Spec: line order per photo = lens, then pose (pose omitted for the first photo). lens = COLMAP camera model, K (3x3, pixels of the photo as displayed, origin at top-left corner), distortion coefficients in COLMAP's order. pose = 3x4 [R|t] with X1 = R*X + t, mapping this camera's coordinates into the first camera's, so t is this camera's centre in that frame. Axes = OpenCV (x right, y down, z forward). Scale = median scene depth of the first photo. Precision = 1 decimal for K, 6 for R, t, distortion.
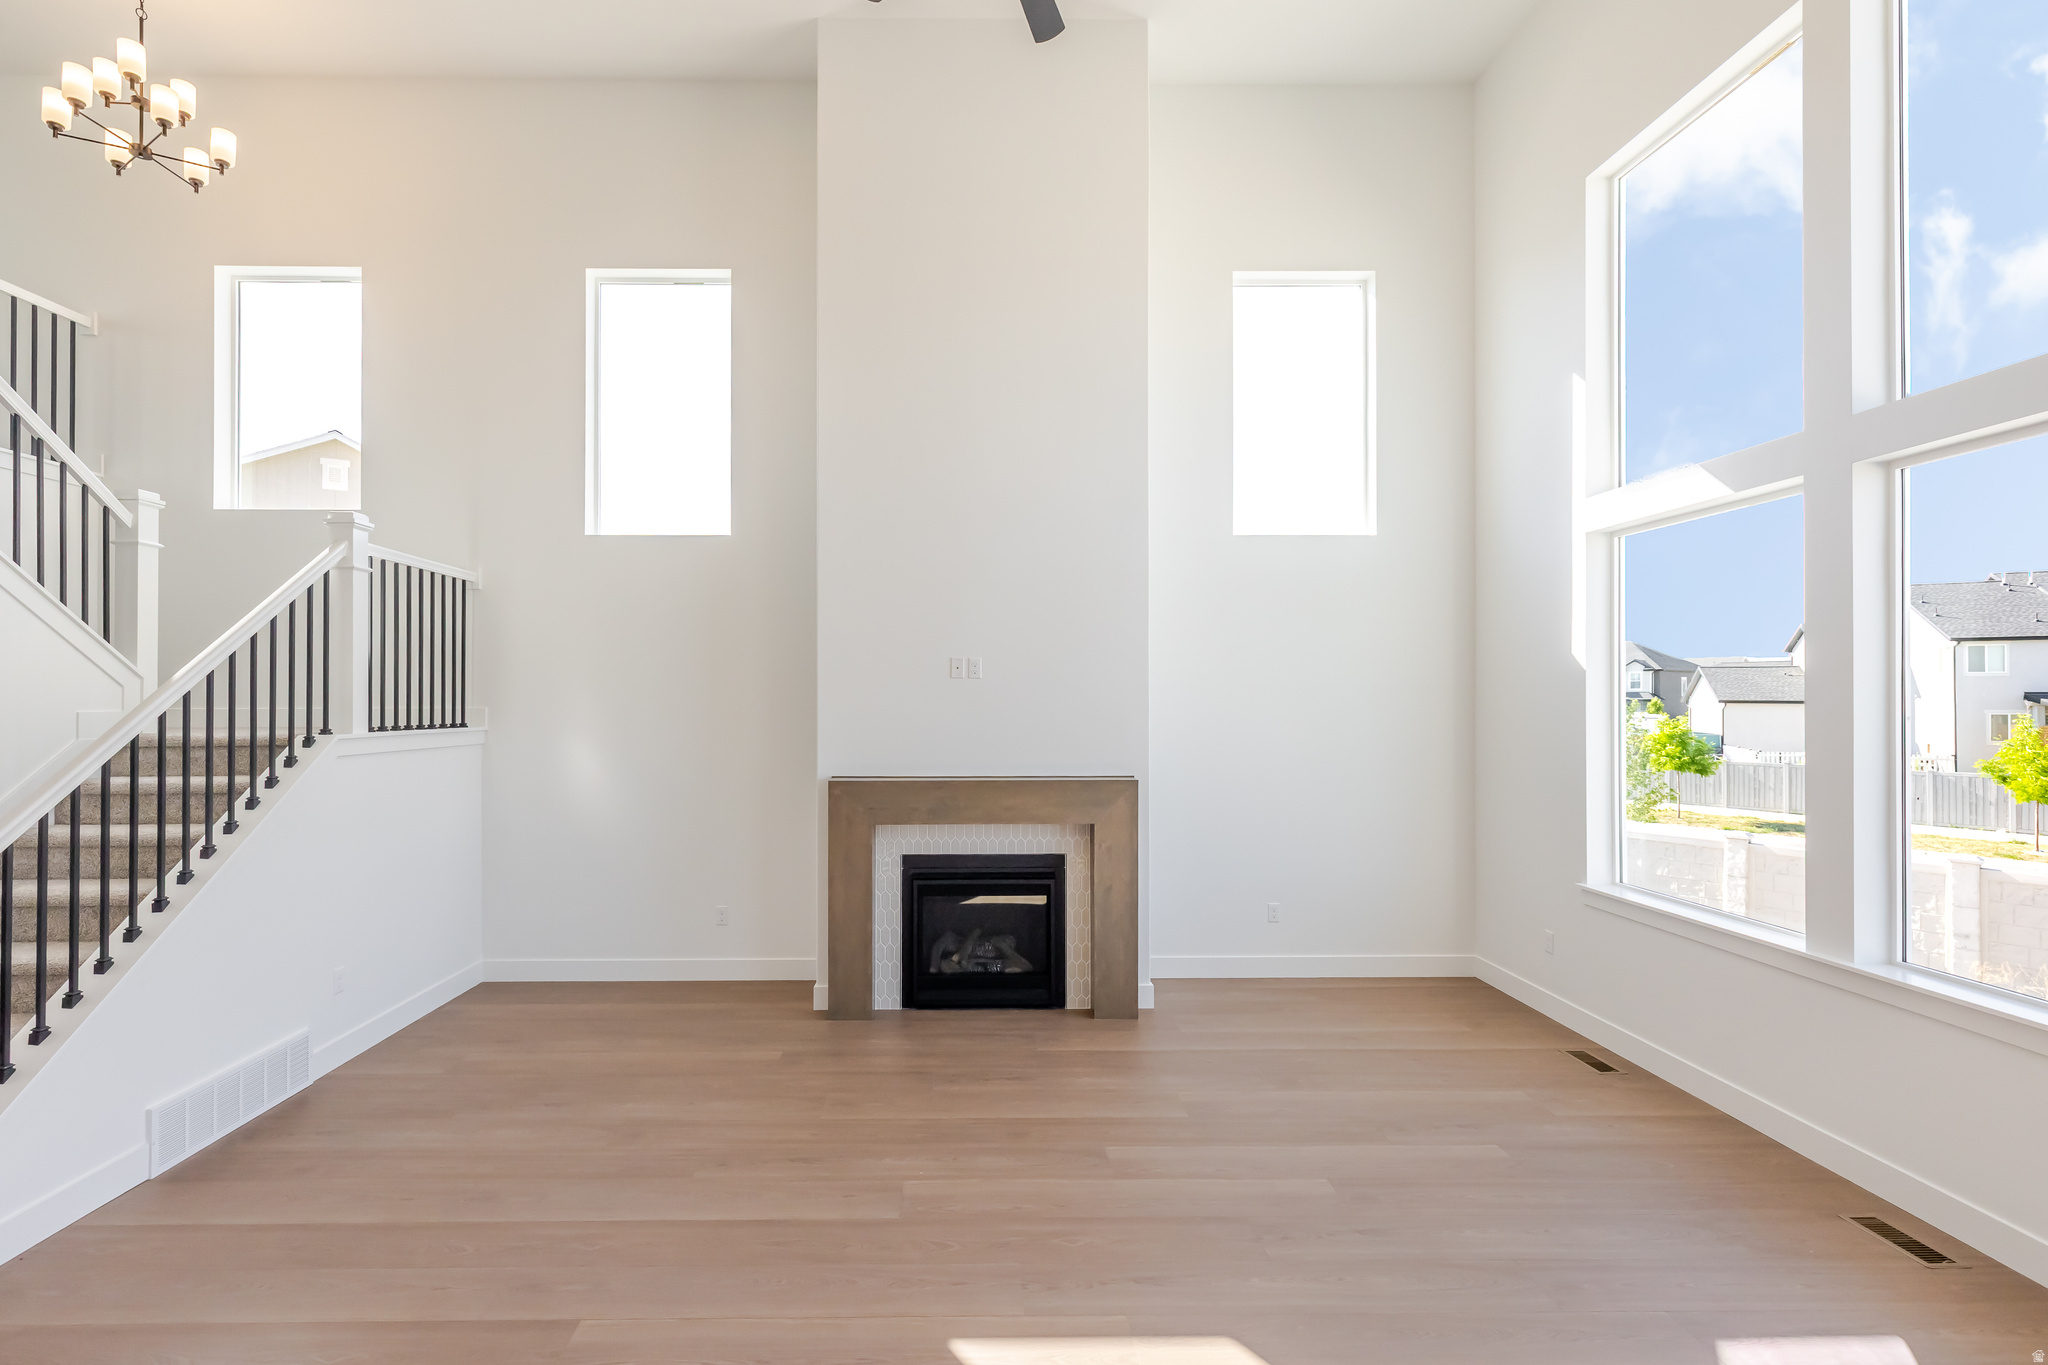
lens RADIAL K [[891.7, 0, 954.7], [0, 891.7, 693.4], [0, 0, 1]] dist [-0.000332, 0.002946]
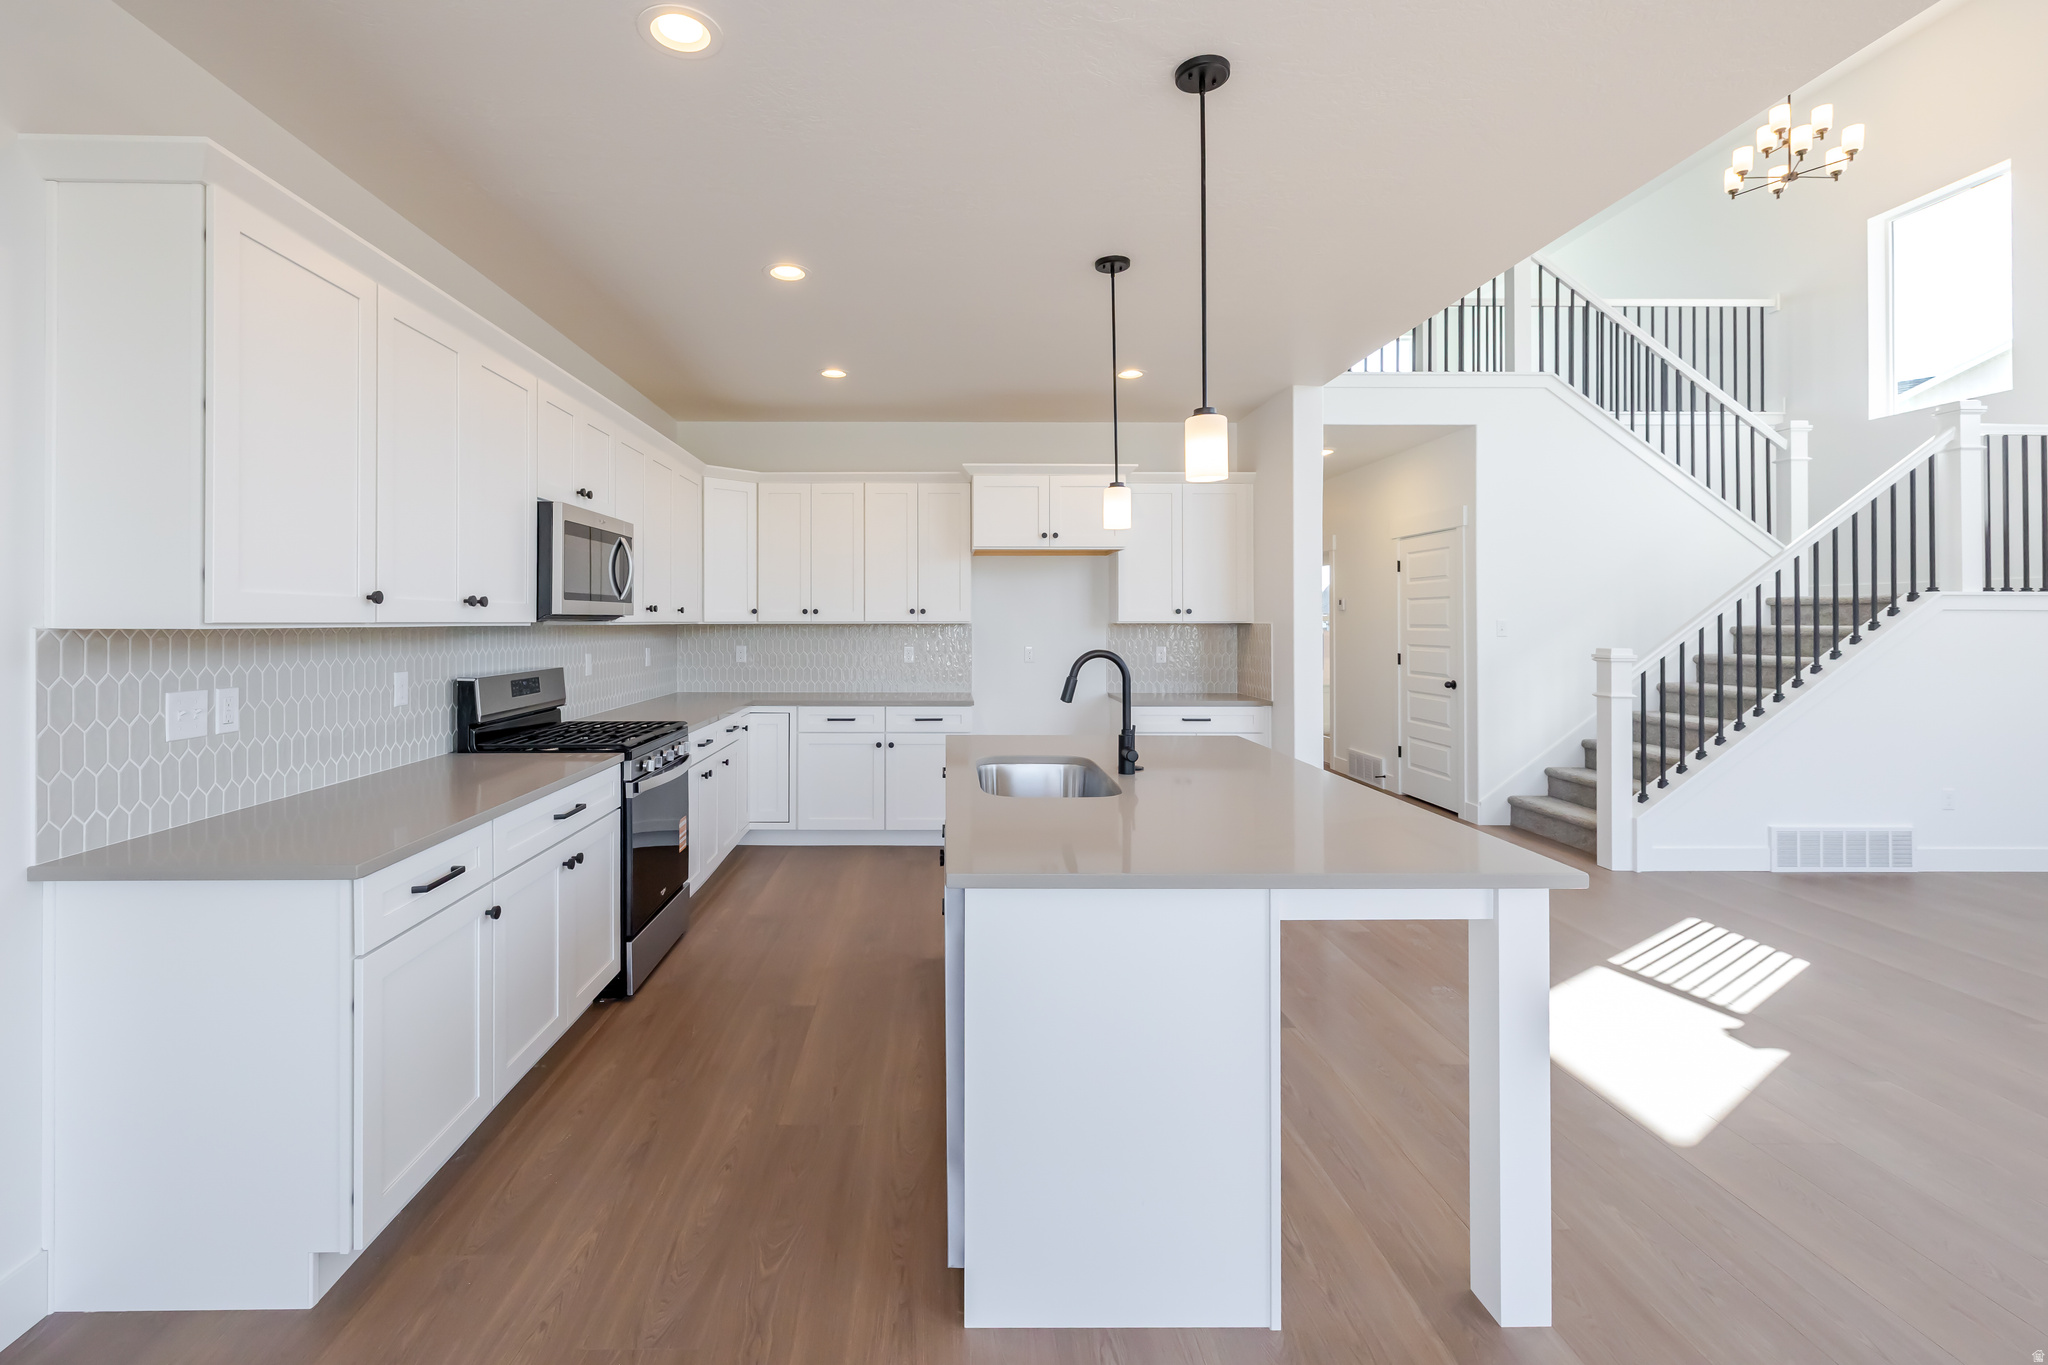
lens RADIAL K [[891.7, 0, 945.6], [0, 891.7, 607.9], [0, 0, 1]] dist [-0.000332, 0.002946]
pose [[-0.008073, -0.013817, -0.999872, 0.476825], [0.002496, 0.999901, -0.013838, 0.076036], [0.999964, -0.002607, -0.008038, -0.296381]]
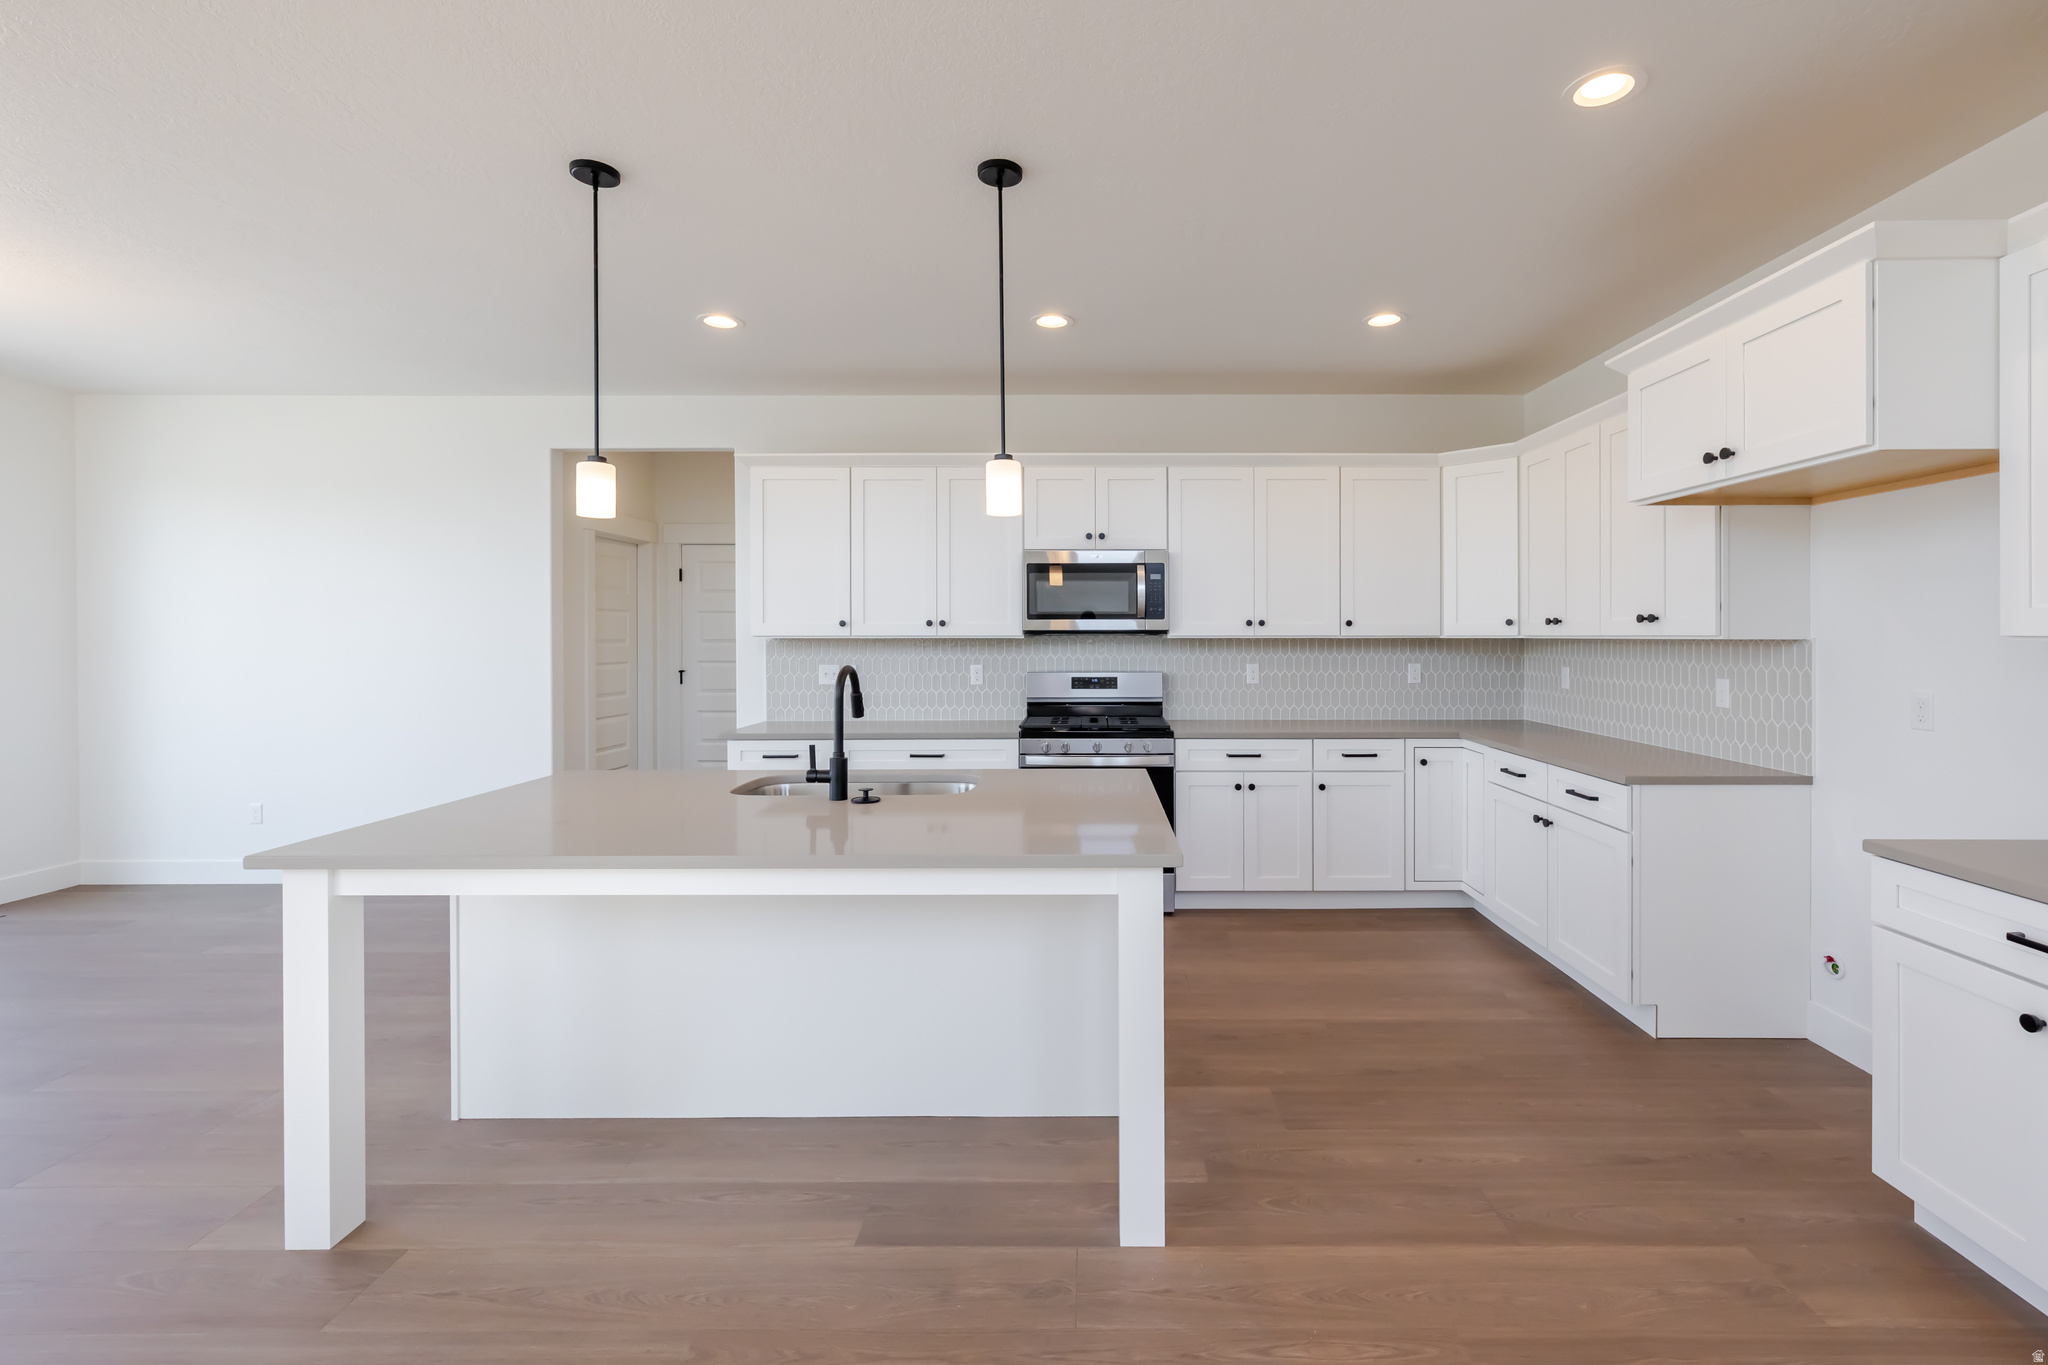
lens RADIAL K [[891.7, 0, 1100.1], [0, 891.7, 644.4], [0, 0, 1]] dist [-0.000332, 0.002946]
pose [[-0.999674, 0.002876, 0.025384, -0.377478], [0.003072, 0.999966, 0.007699, 0.078969], [-0.025361, 0.007774, -0.999648, 0.432268]]
